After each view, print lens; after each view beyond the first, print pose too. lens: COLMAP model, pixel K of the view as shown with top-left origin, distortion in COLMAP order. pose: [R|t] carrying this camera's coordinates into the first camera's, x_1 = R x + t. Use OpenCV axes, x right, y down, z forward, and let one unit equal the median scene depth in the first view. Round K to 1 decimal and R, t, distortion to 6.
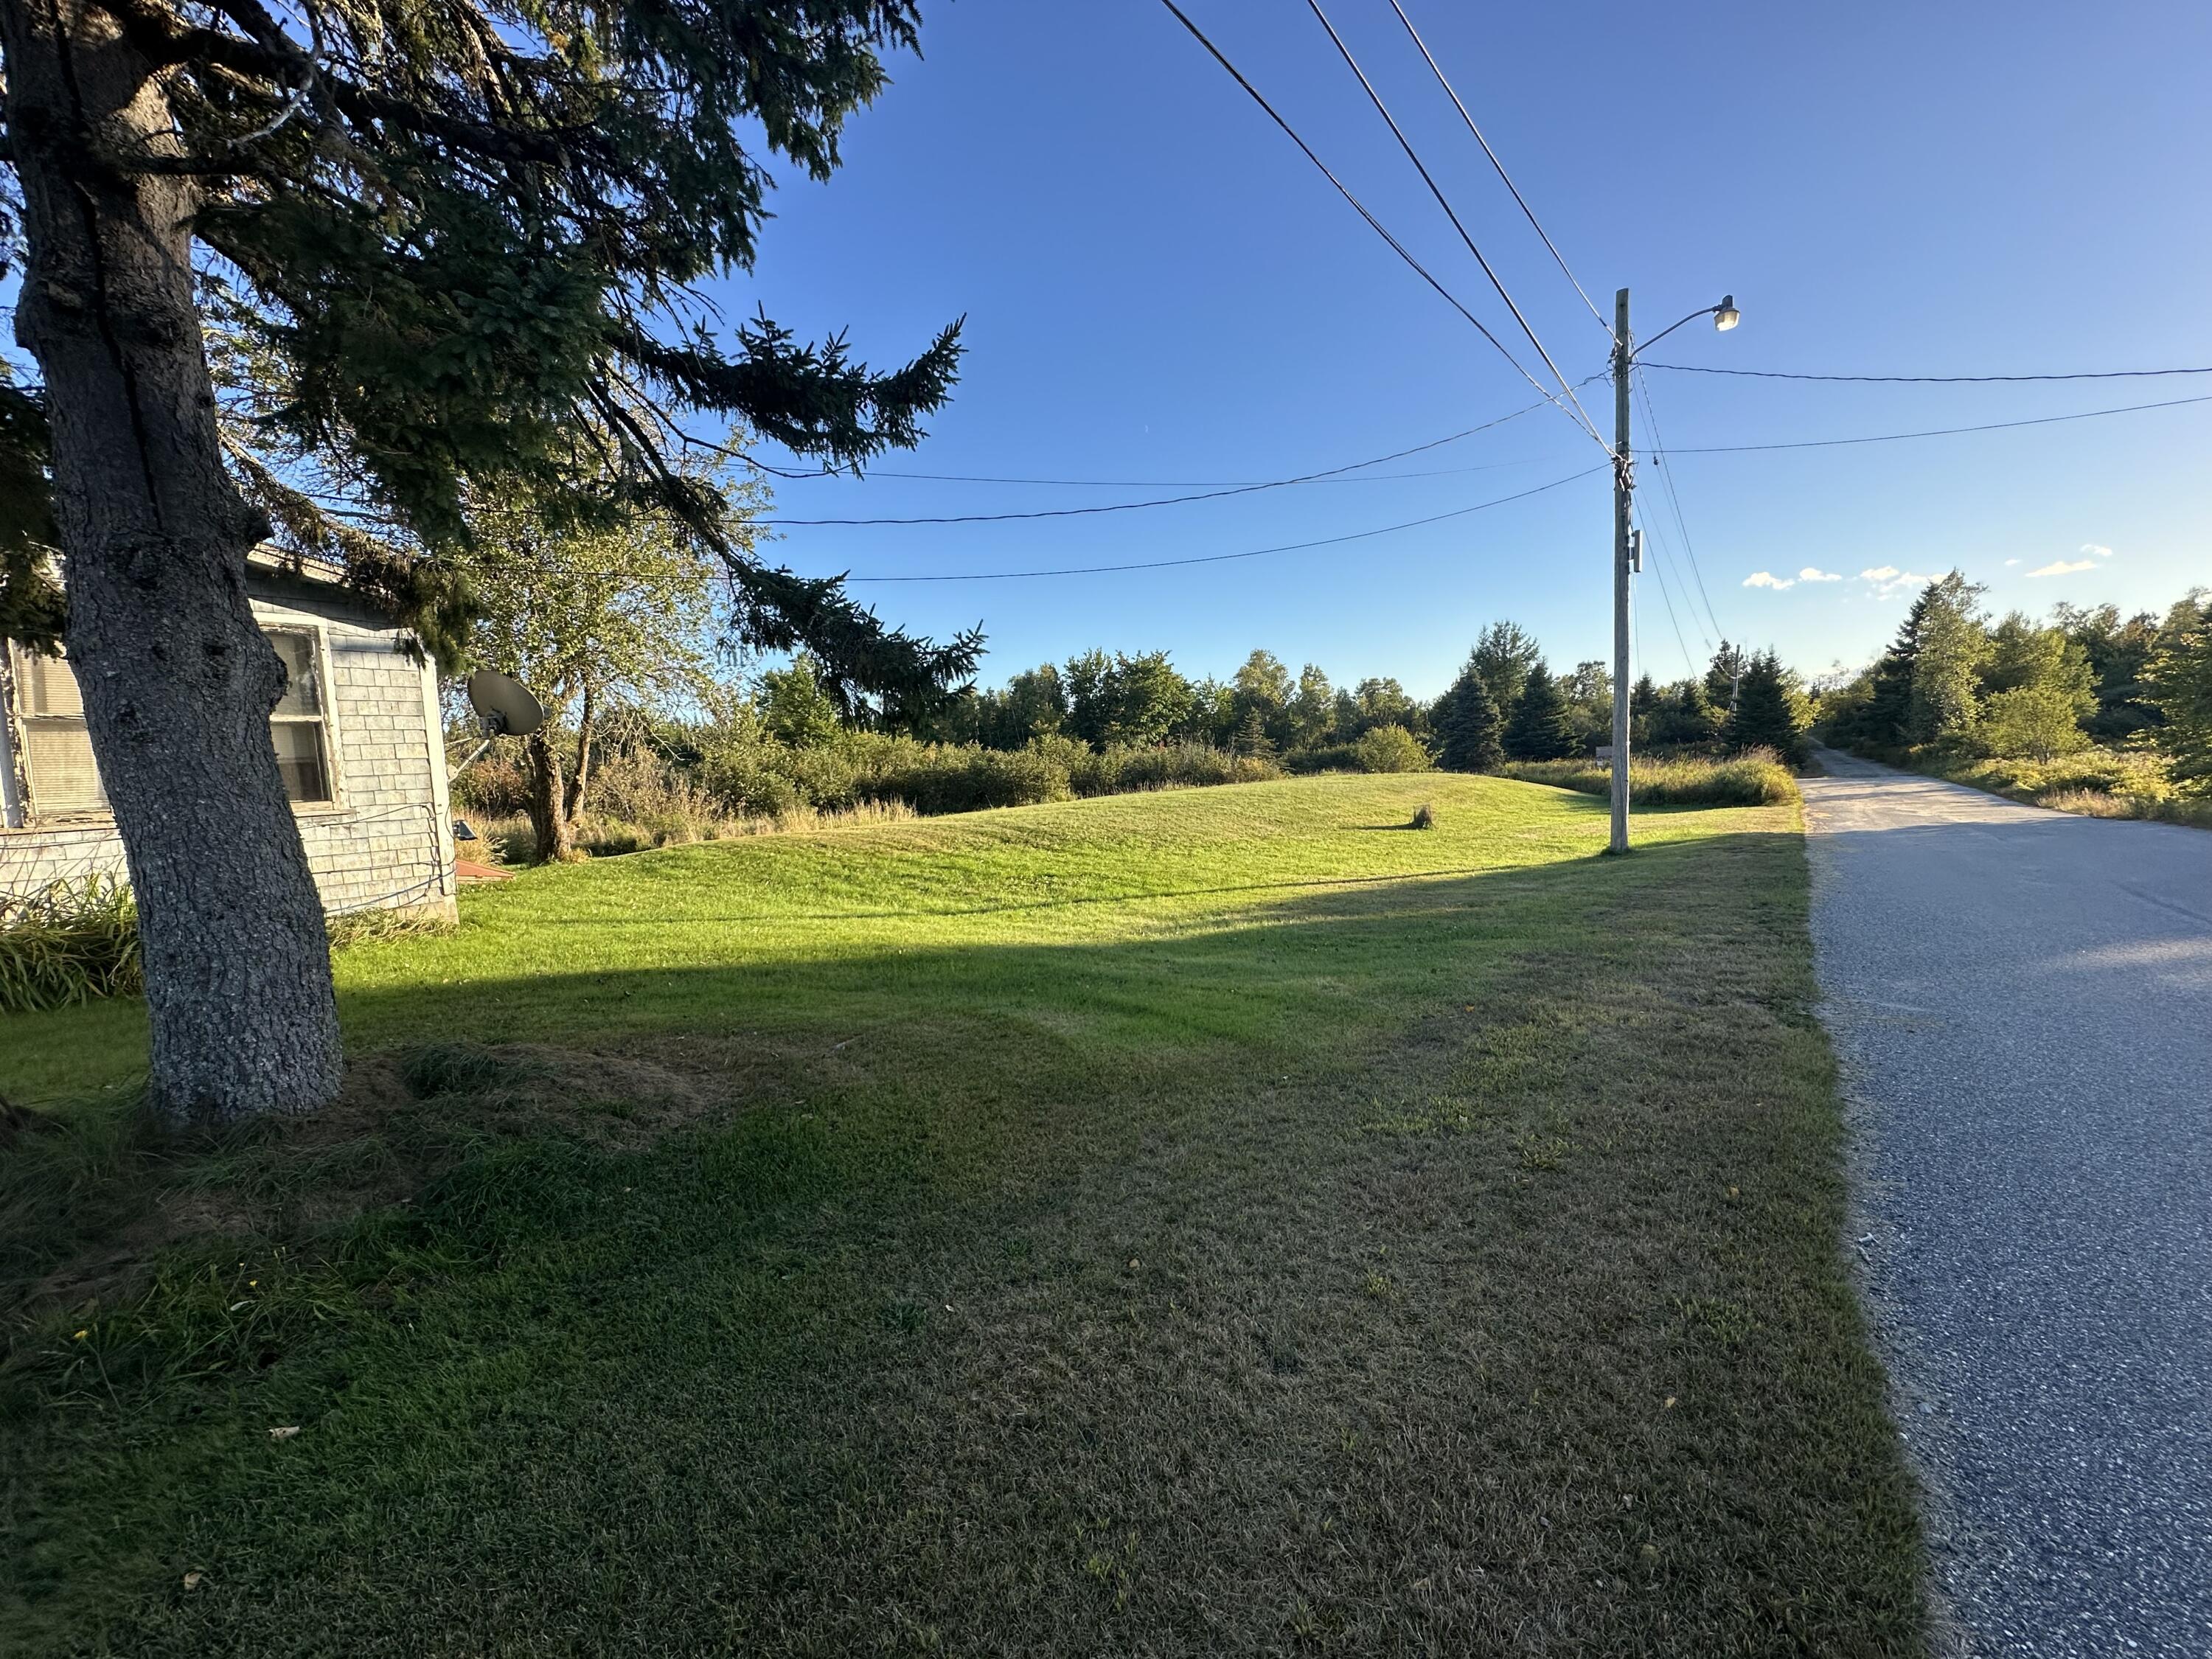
lens RADIAL K [[887.6, 0, 1108.7], [0, 887.6, 824.8], [0, 0, 1]] dist [-0.000779, 0.000161]
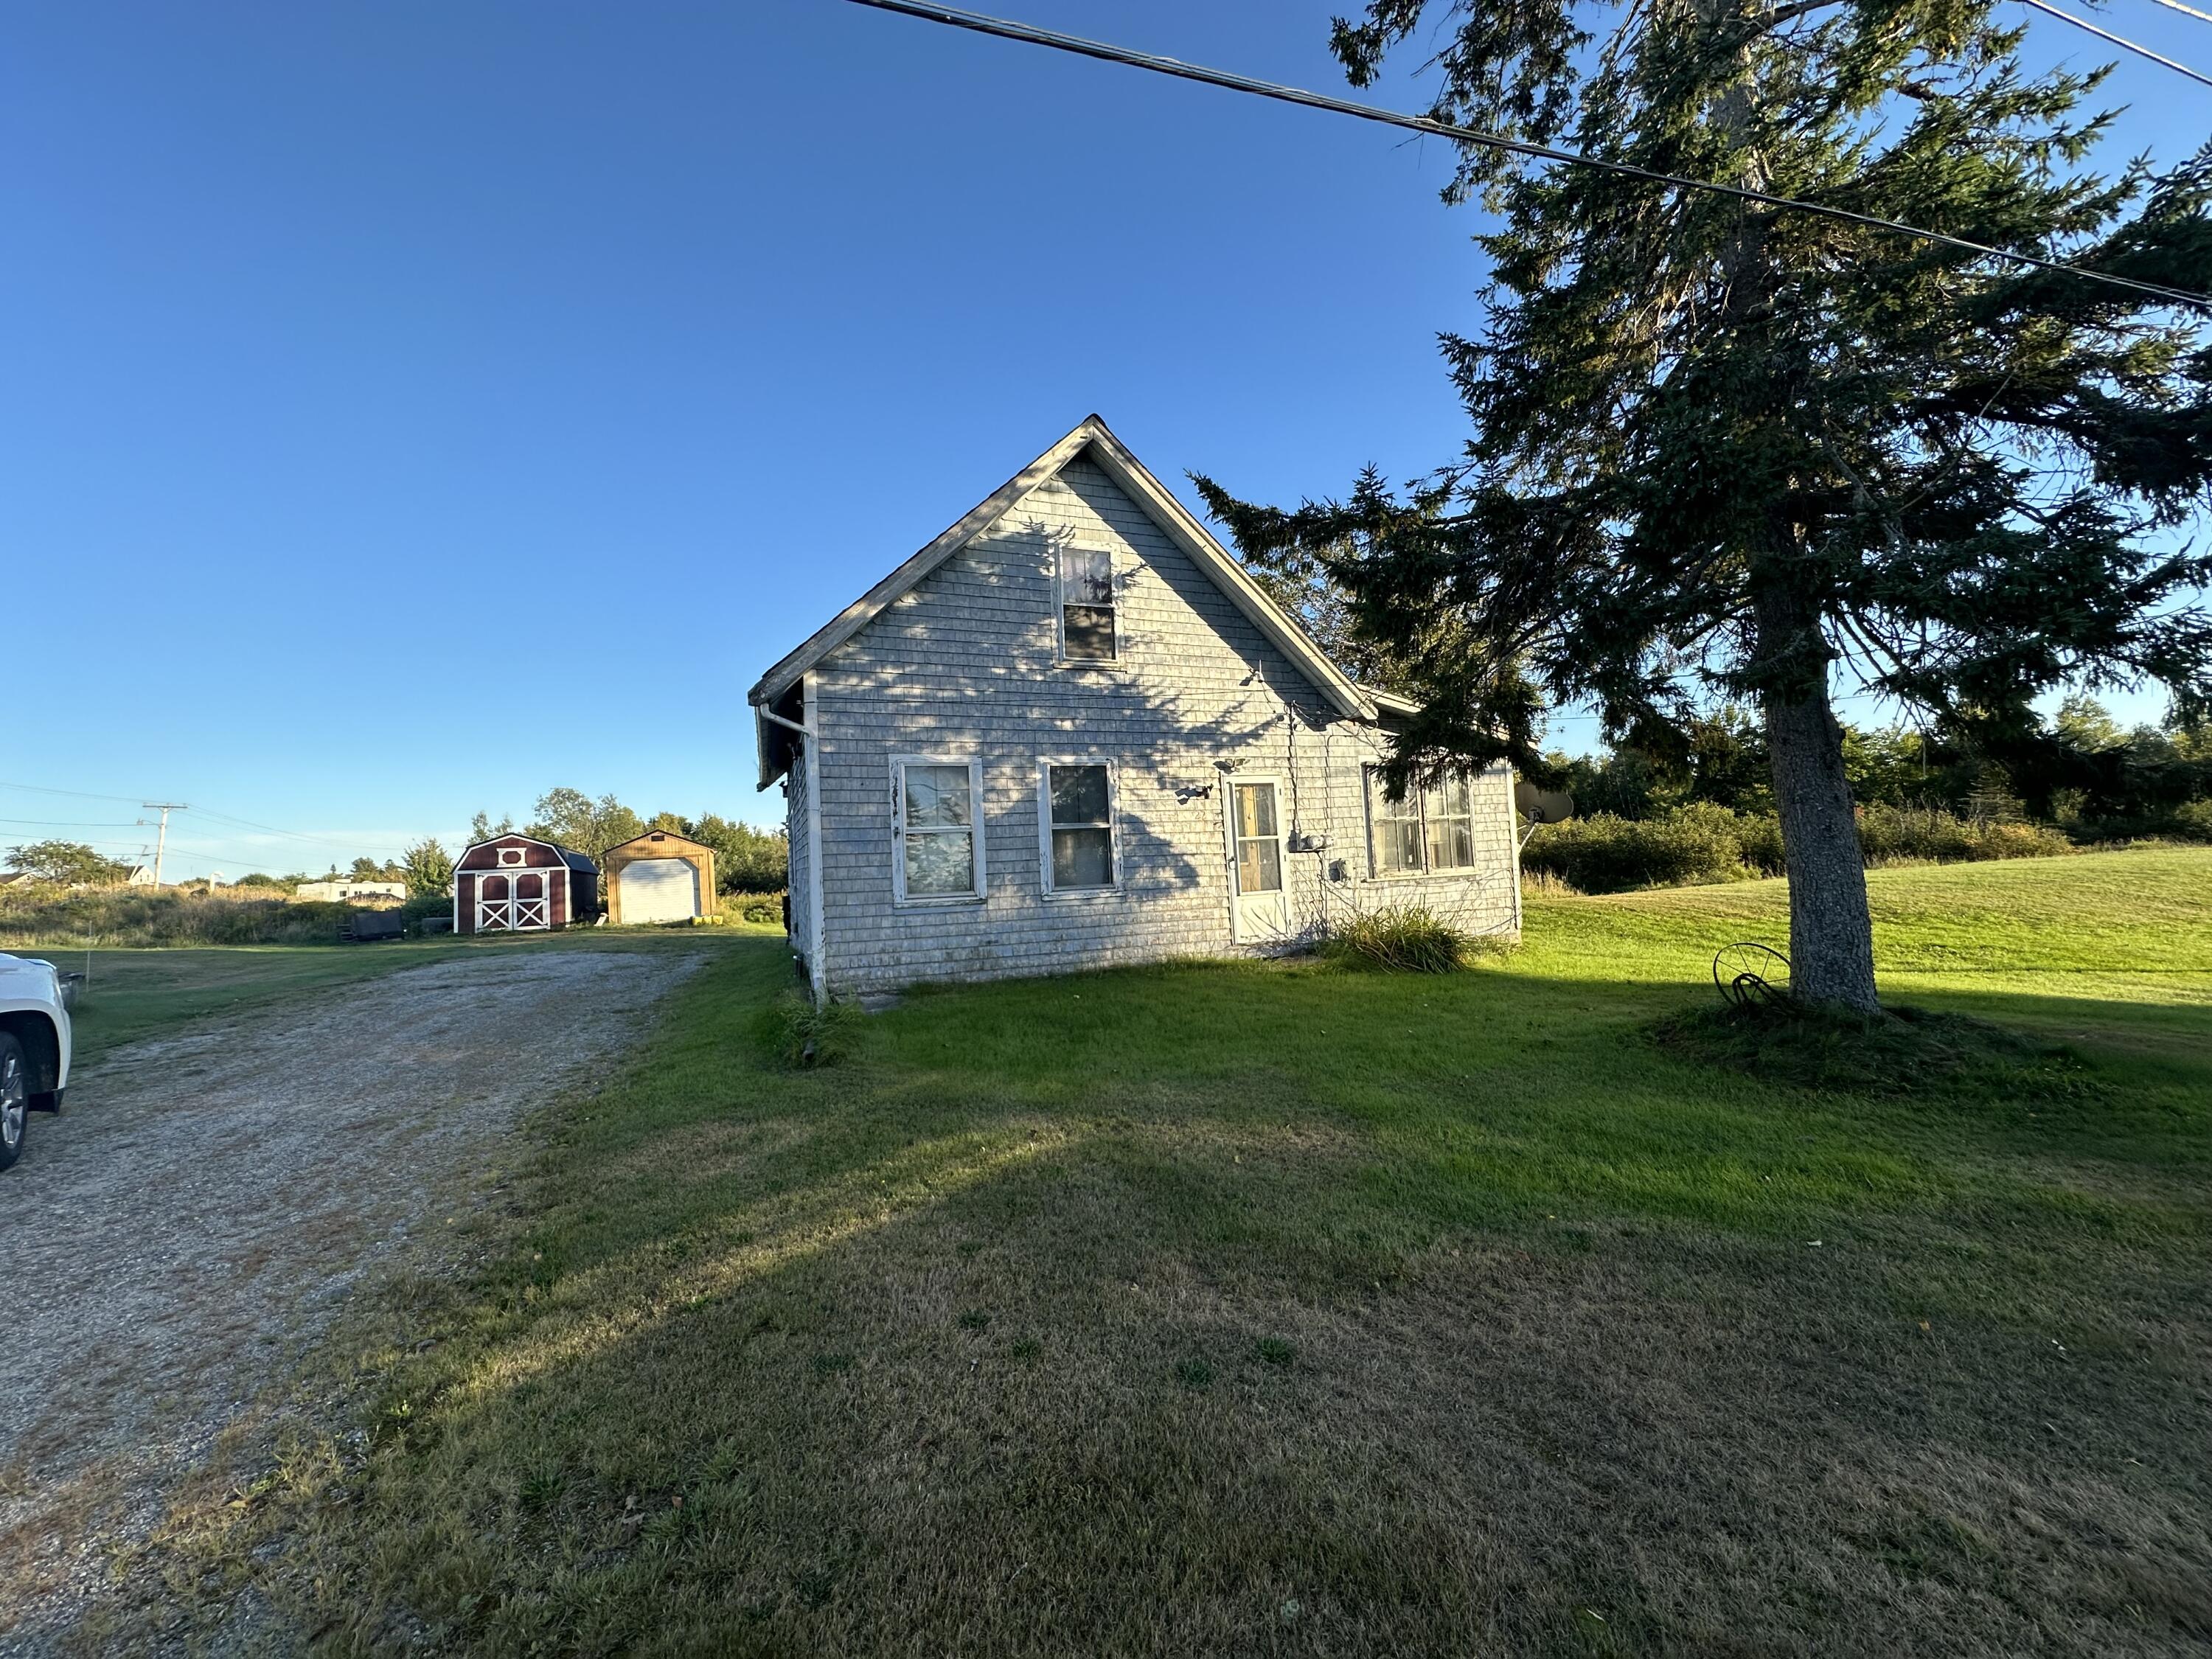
lens RADIAL K [[887.6, 0, 1109.0], [0, 887.6, 822.1], [0, 0, 1]] dist [-0.000779, 0.000161]
pose [[0.829513, -0.015071, -0.558284, -0.482341], [-0.031256, 0.996816, -0.073350, 0.030486], [0.557612, 0.078295, 0.826401, -0.673690]]
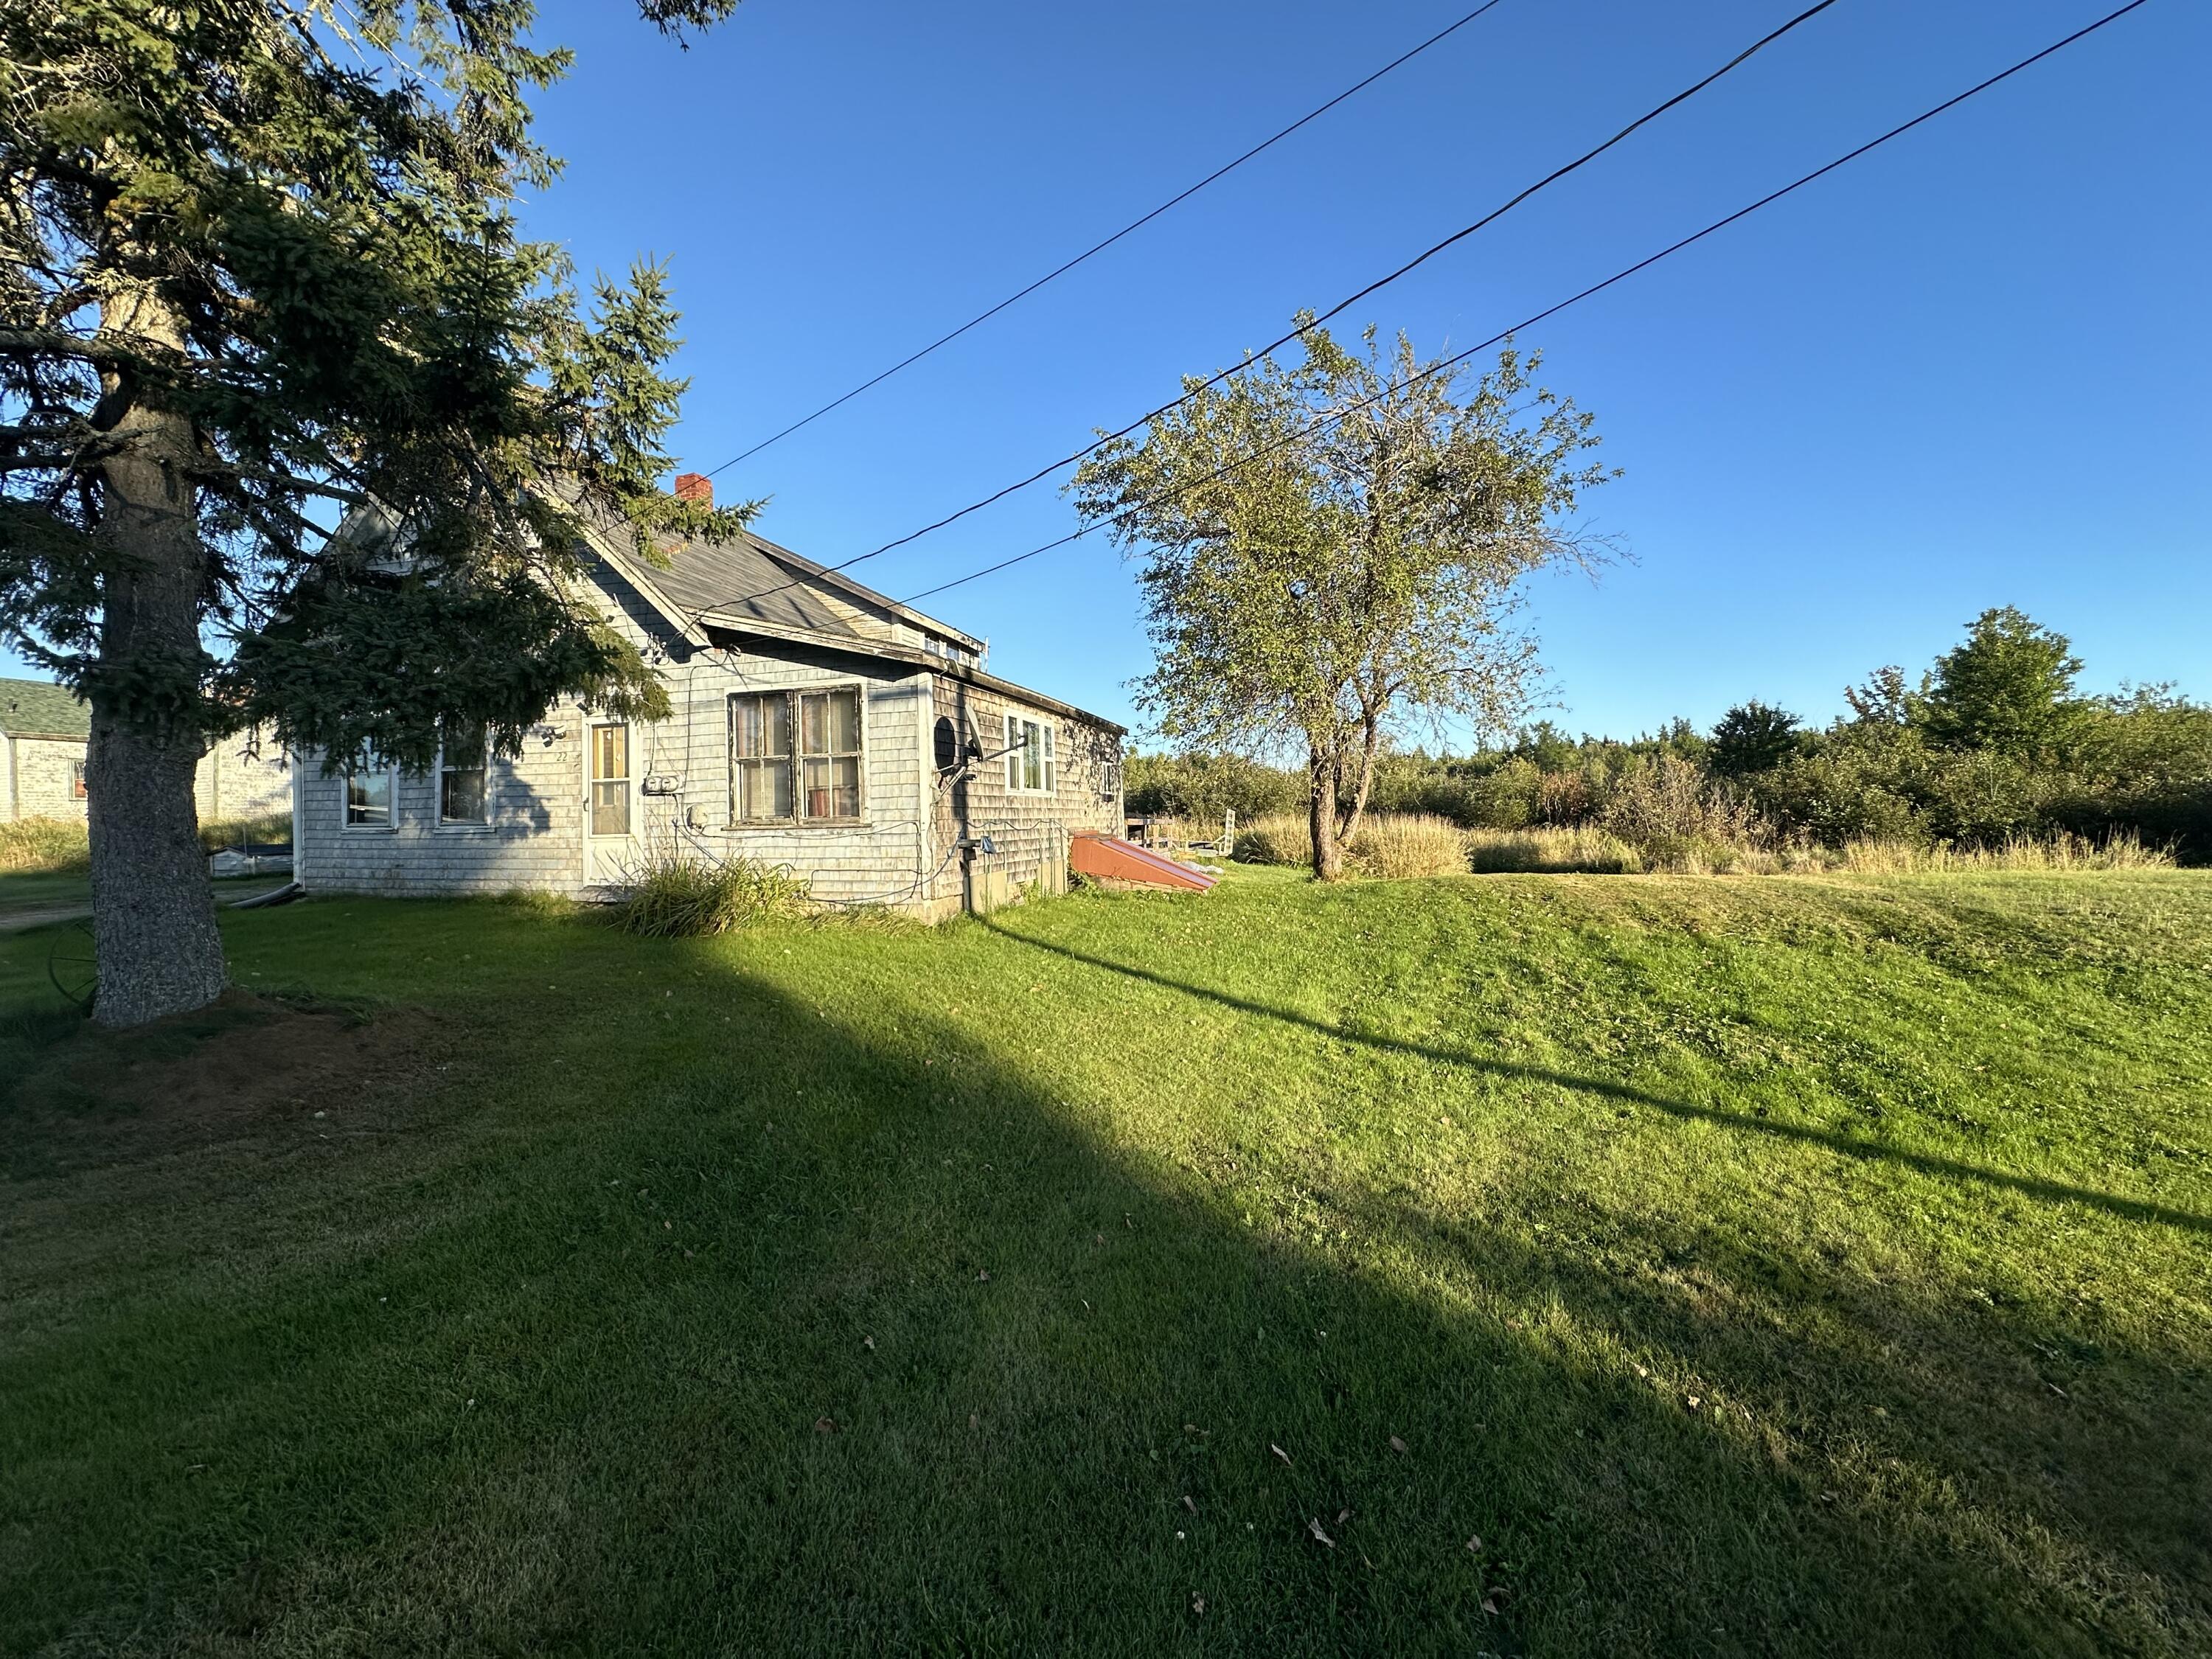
lens RADIAL K [[887.6, 0, 1109.8], [0, 887.6, 835.3], [0, 0, 1]] dist [-0.000779, 0.000161]
pose [[0.326431, 0.063356, -0.943095, 0.447247], [-0.059965, 0.997129, 0.046230, -0.075890], [0.943317, 0.041462, 0.329293, 0.851482]]
